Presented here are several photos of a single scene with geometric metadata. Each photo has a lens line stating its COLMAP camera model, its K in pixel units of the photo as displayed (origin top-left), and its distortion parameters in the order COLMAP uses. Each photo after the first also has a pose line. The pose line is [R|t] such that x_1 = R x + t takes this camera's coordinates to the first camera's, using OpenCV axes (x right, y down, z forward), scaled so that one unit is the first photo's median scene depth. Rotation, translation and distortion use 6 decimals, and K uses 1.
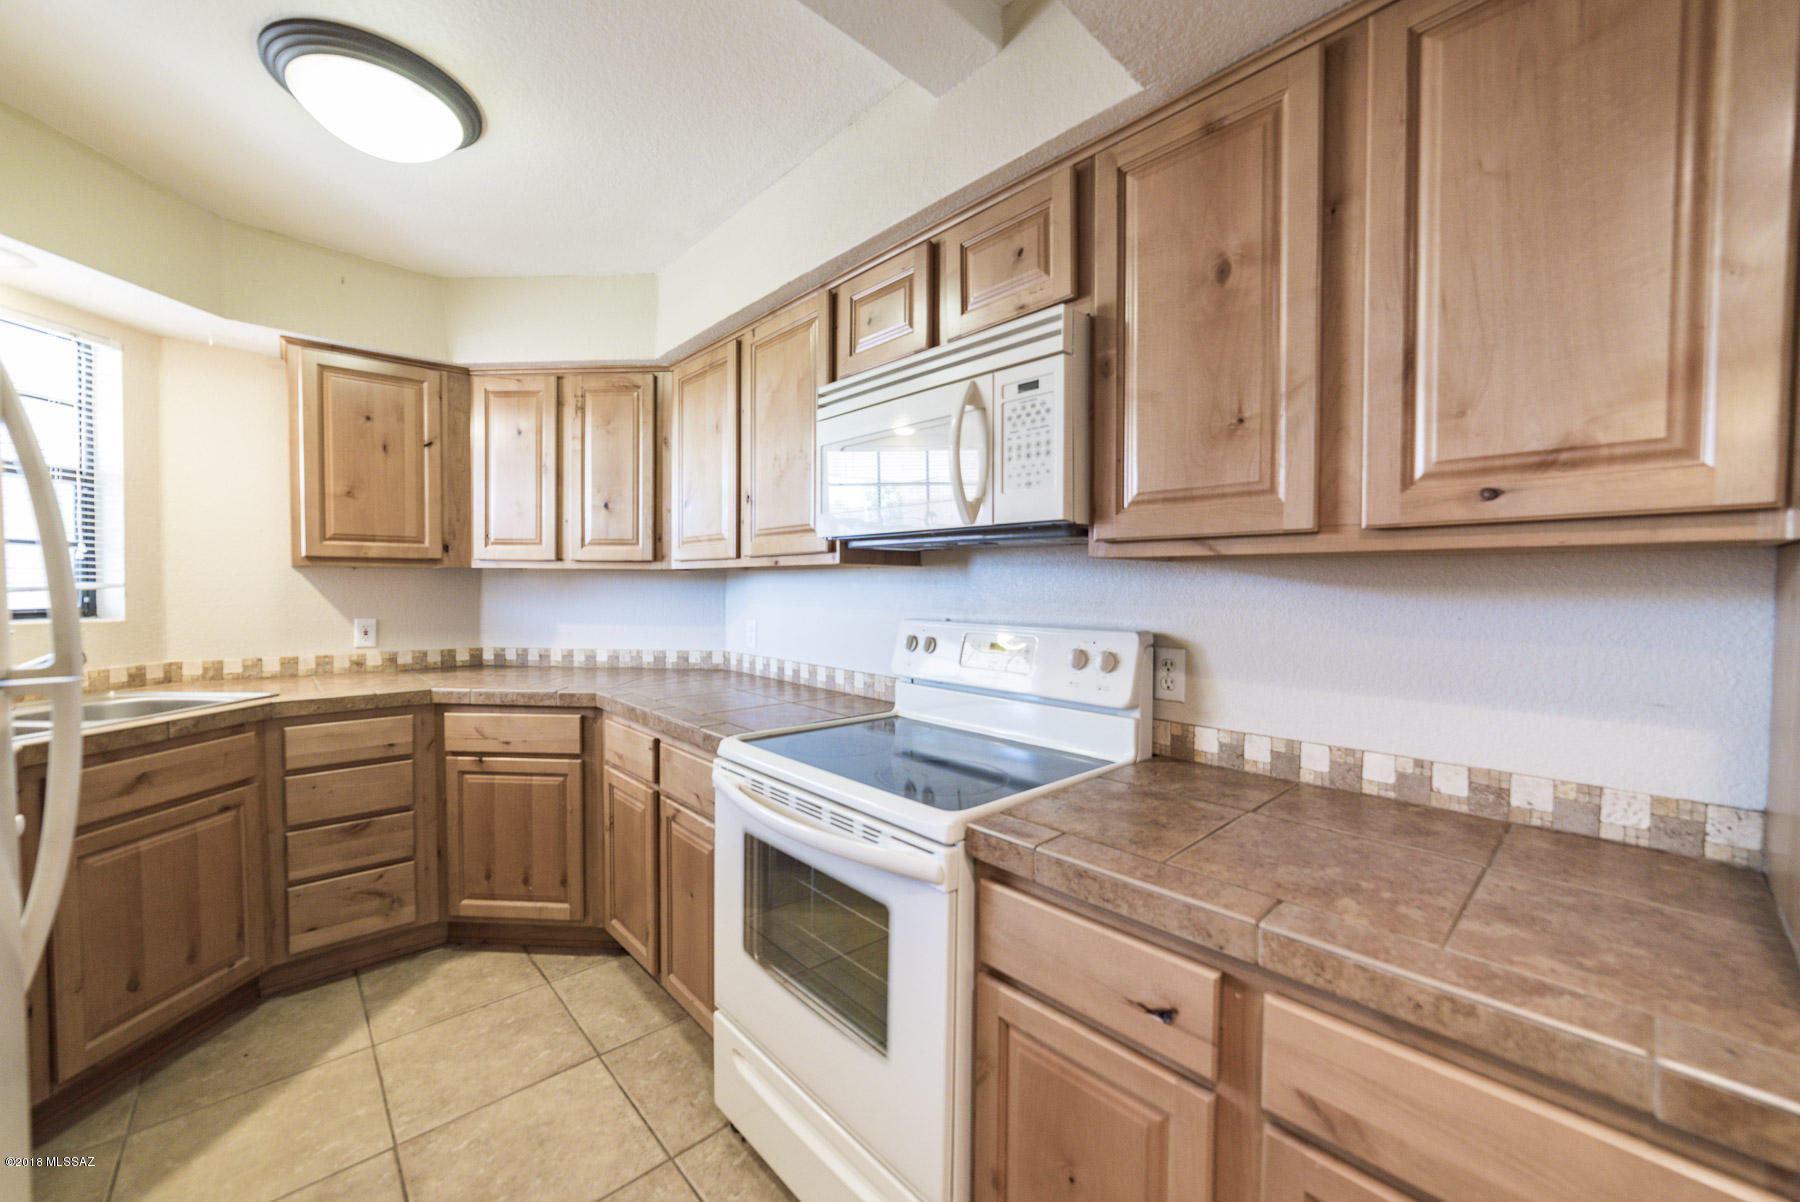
lens RADIAL K [[694.0, 0, 893.7], [0, 694.0, 608.1], [0, 0, 1]] dist [-0.017932, 0.005645]
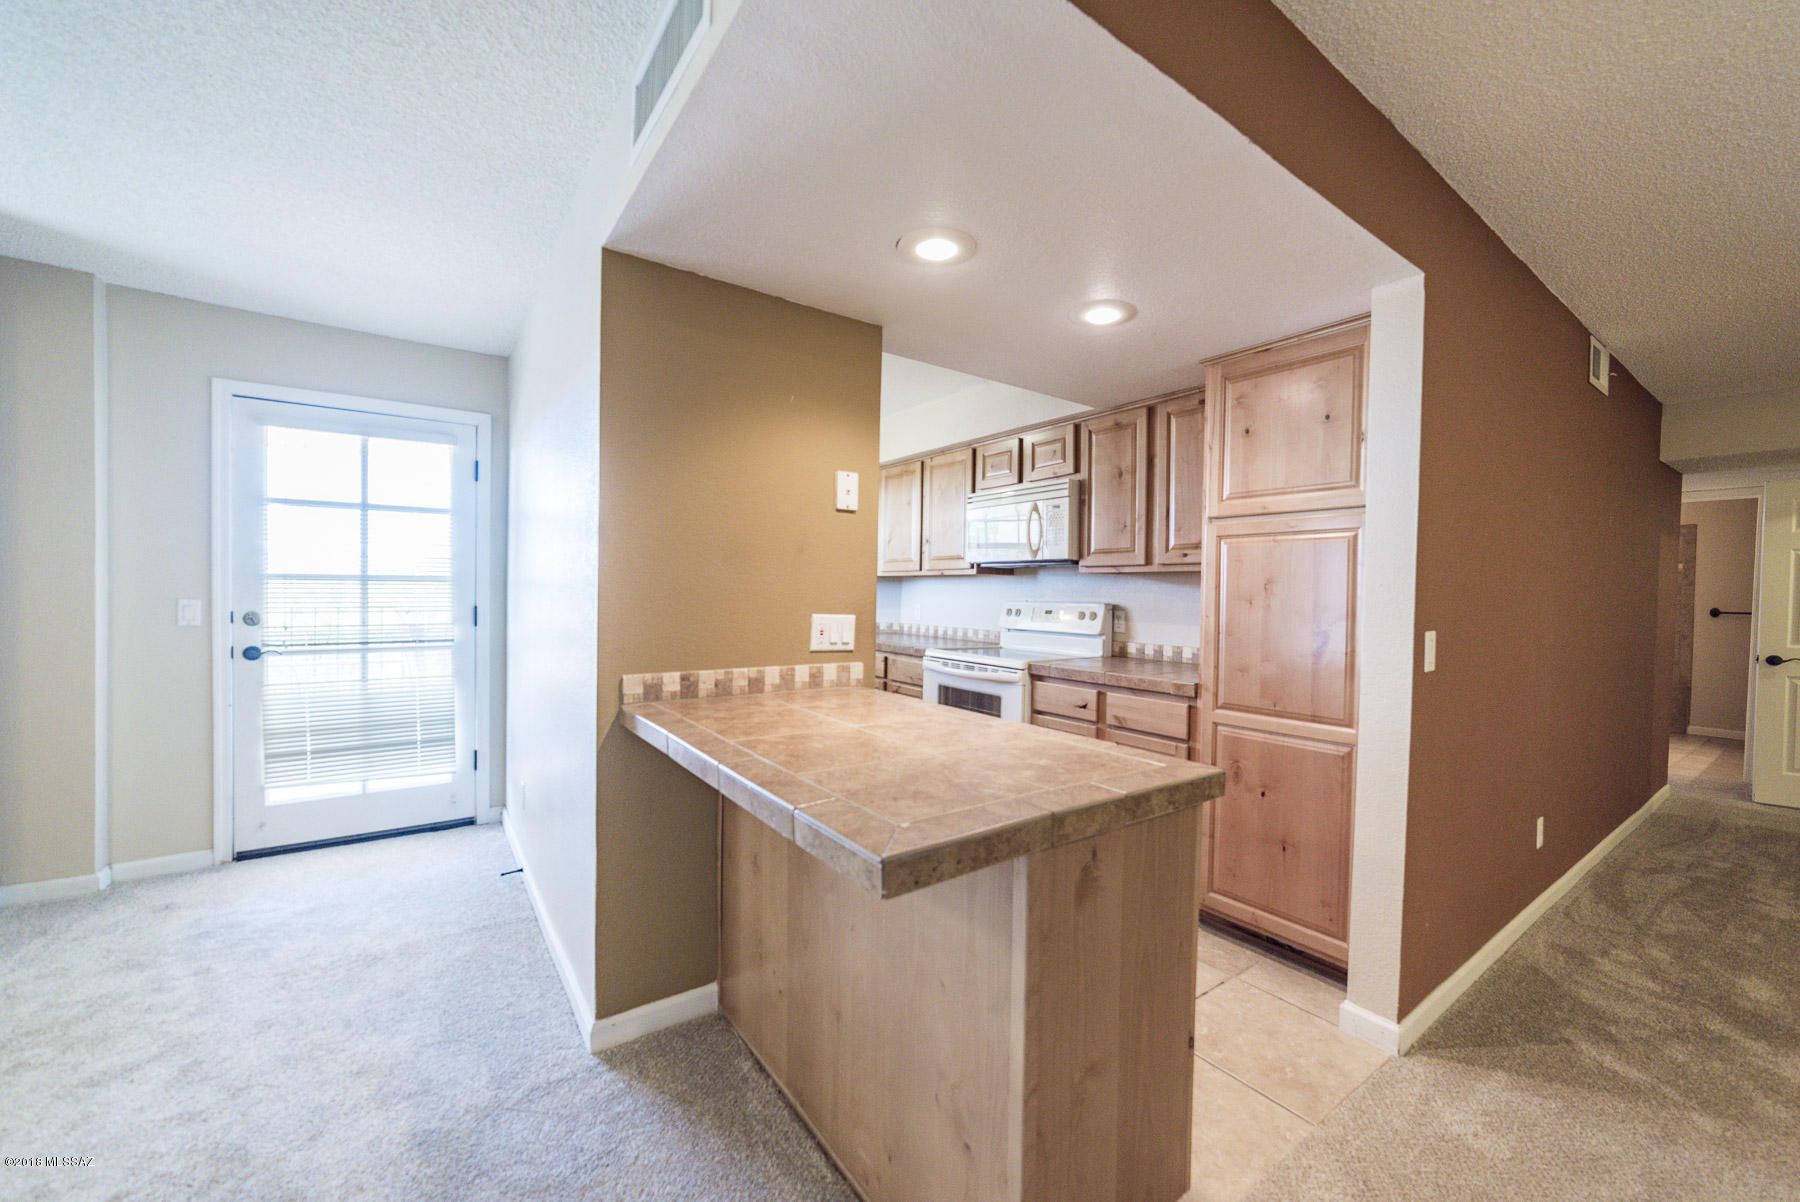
lens RADIAL K [[694.0, 0, 898.0], [0, 694.0, 603.3], [0, 0, 1]] dist [-0.017932, 0.005645]
pose [[0.992032, 0.011172, -0.125490, -0.058894], [-0.013345, 0.999775, -0.016483, 0.085481], [0.125278, 0.018026, 0.991958, -1.509535]]
